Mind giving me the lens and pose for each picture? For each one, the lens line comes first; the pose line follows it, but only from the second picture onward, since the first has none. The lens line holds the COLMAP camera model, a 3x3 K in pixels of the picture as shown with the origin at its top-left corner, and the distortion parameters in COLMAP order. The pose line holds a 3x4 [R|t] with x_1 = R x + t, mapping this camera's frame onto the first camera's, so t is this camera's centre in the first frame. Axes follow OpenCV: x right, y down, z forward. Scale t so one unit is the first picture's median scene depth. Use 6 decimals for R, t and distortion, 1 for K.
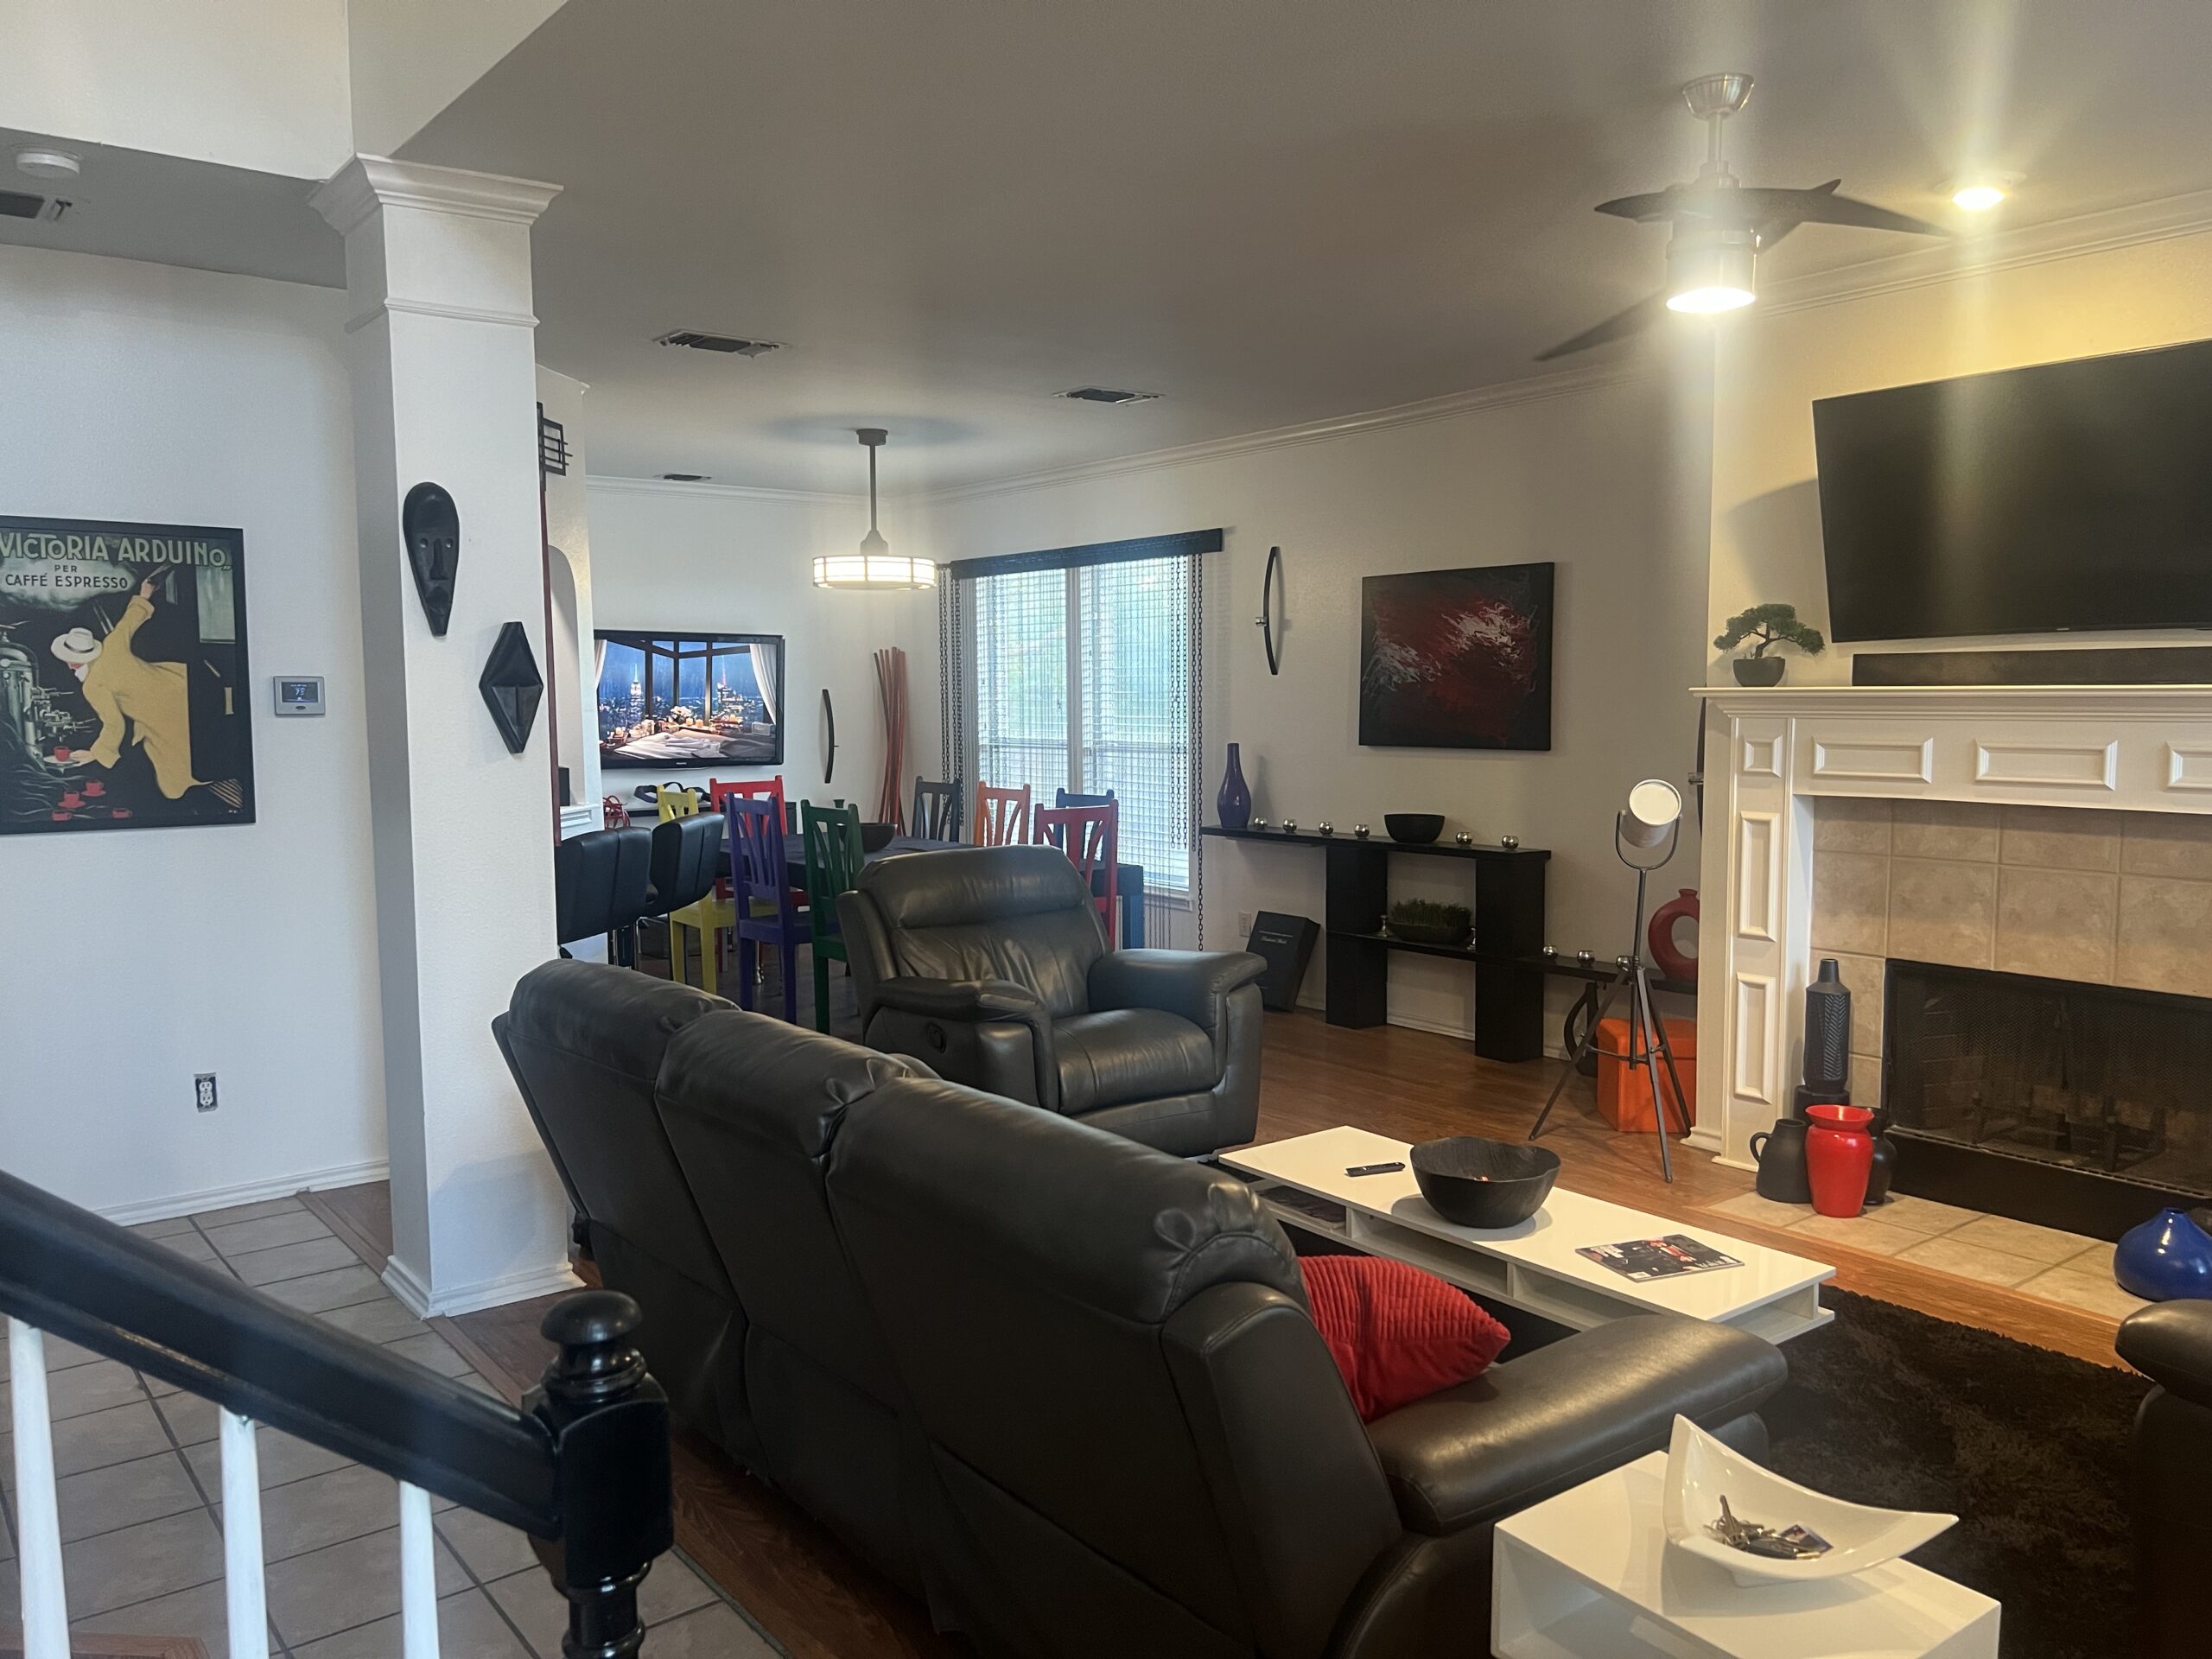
lens RADIAL K [[1668.4, 0, 1092.9], [0, 1668.4, 833.7], [0, 0, 1]] dist [0.078686, -0.107522]
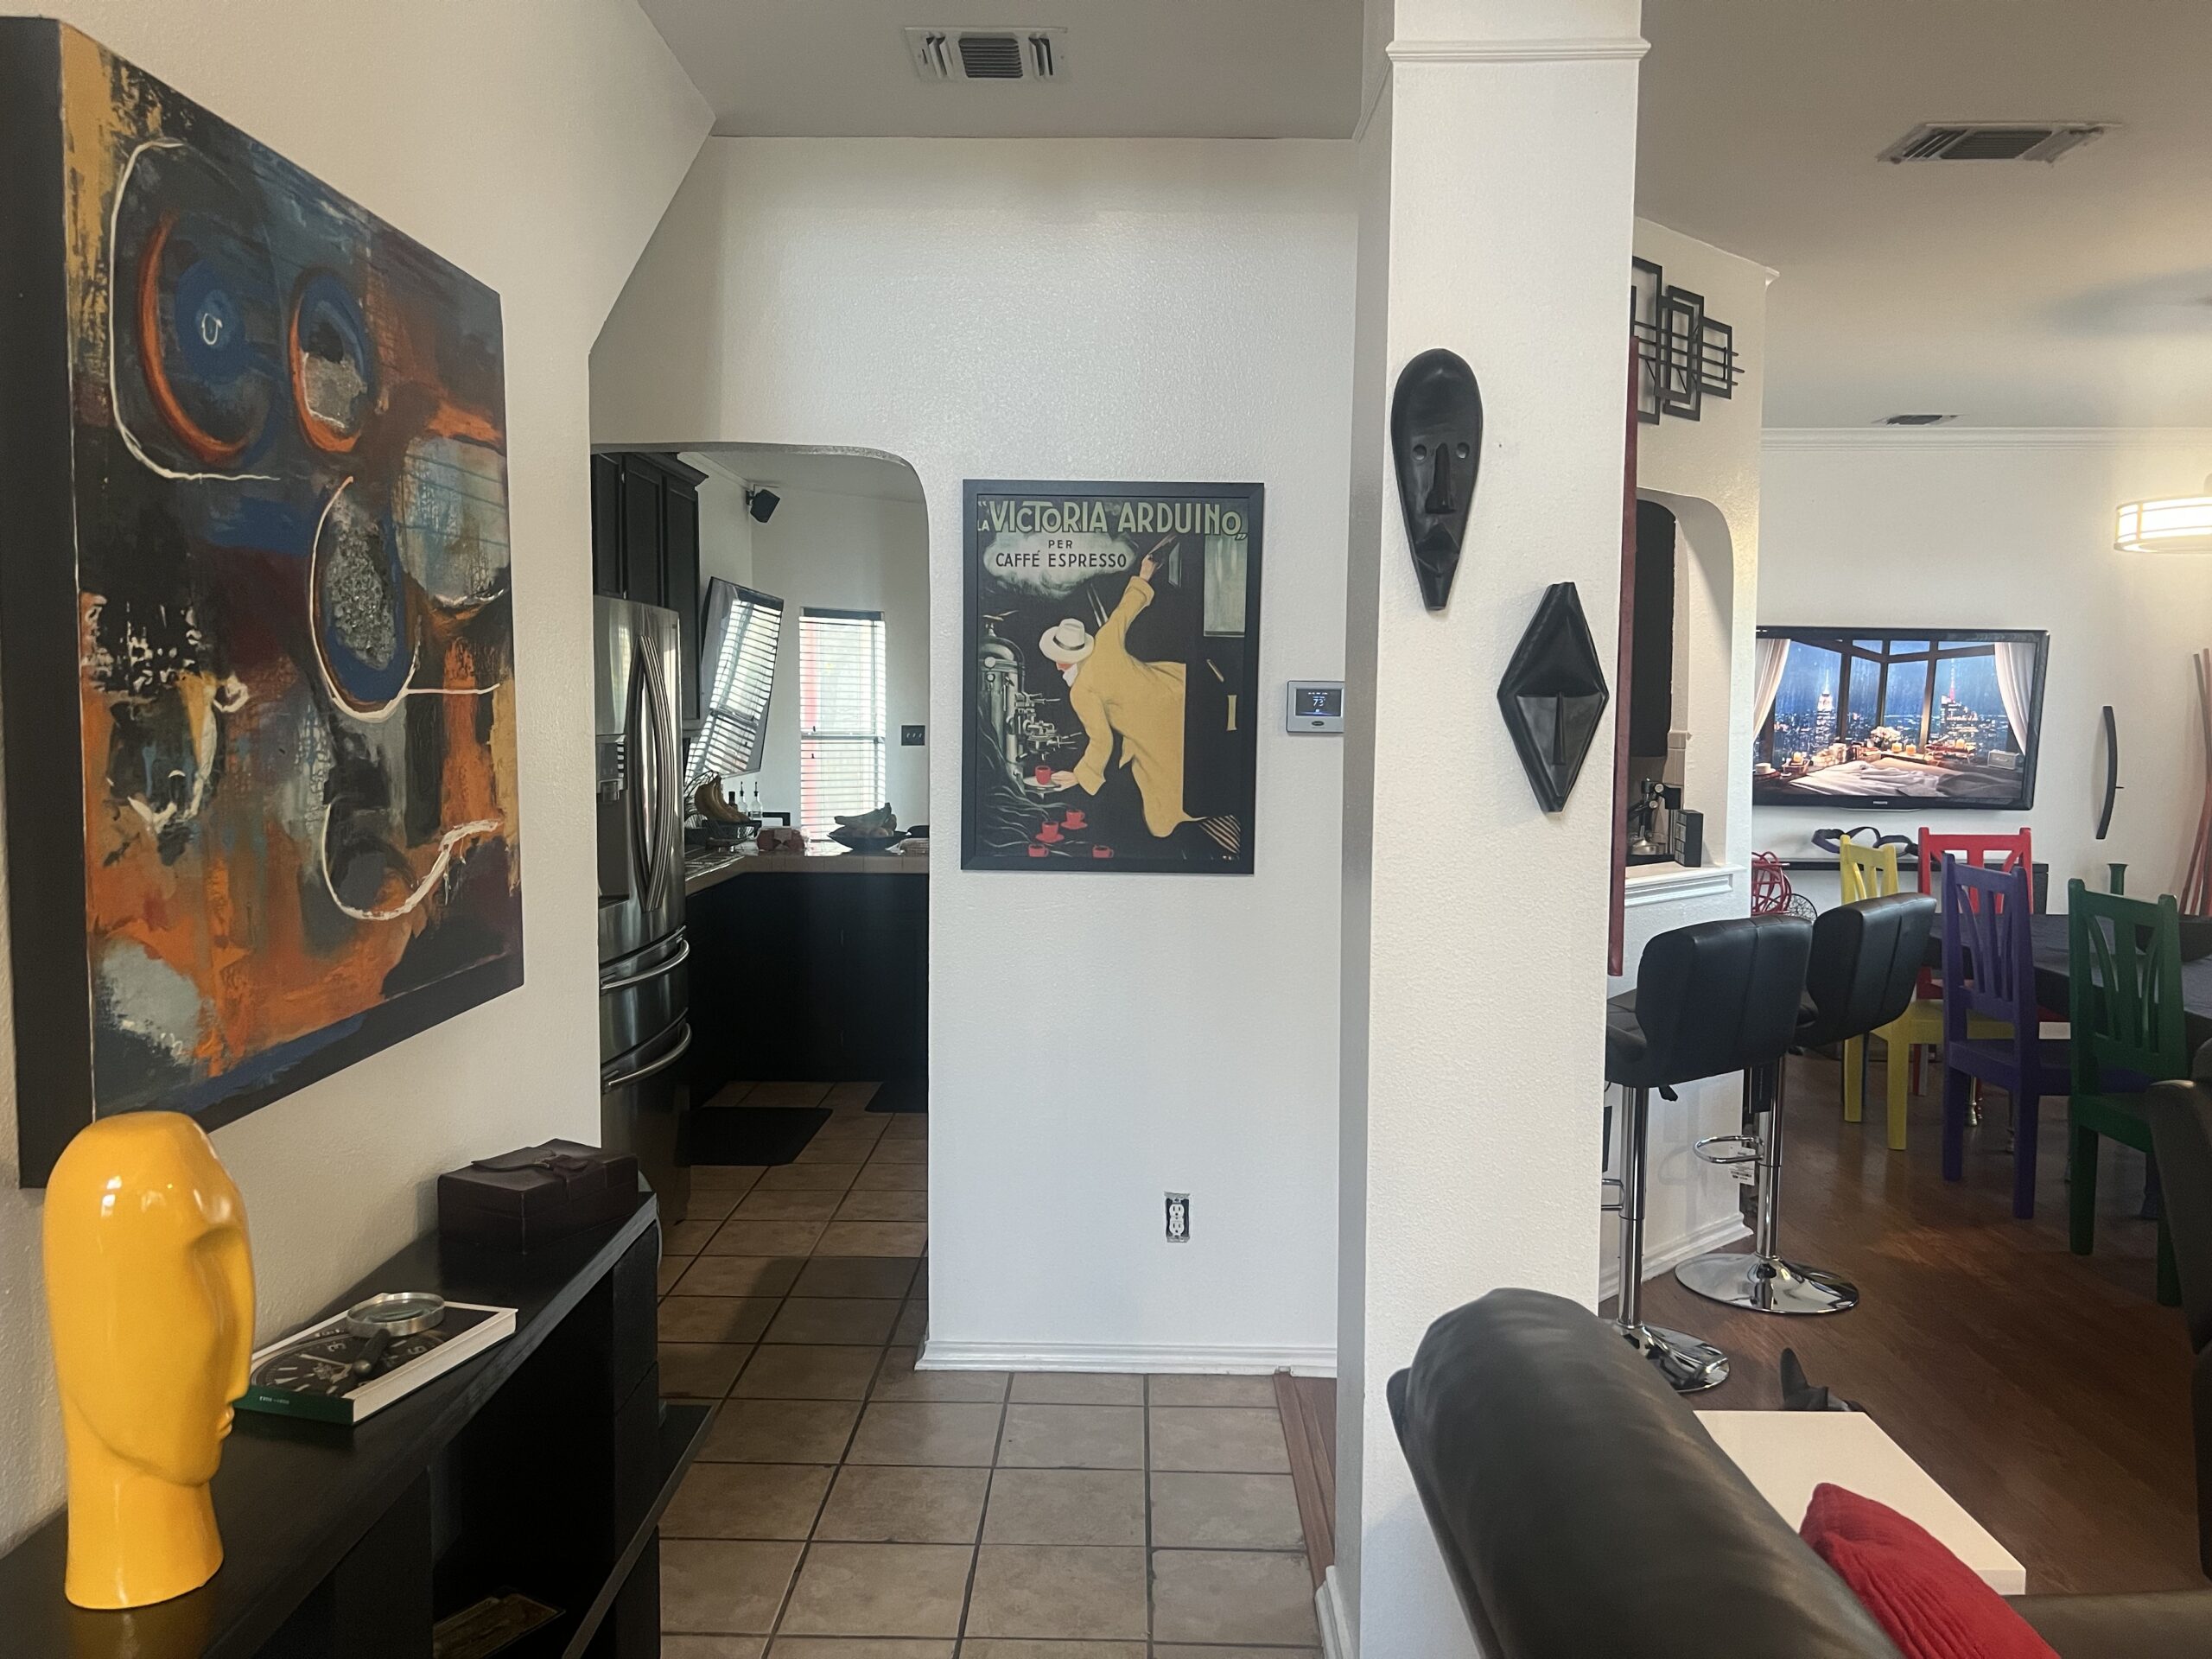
lens RADIAL K [[1668.4, 0, 1092.9], [0, 1668.4, 833.7], [0, 0, 1]] dist [0.078686, -0.107522]
pose [[0.775213, 0.063512, -0.628499, -0.084660], [-0.068530, 0.997516, 0.016276, -0.032202], [0.627972, 0.030453, 0.777640, 0.377683]]
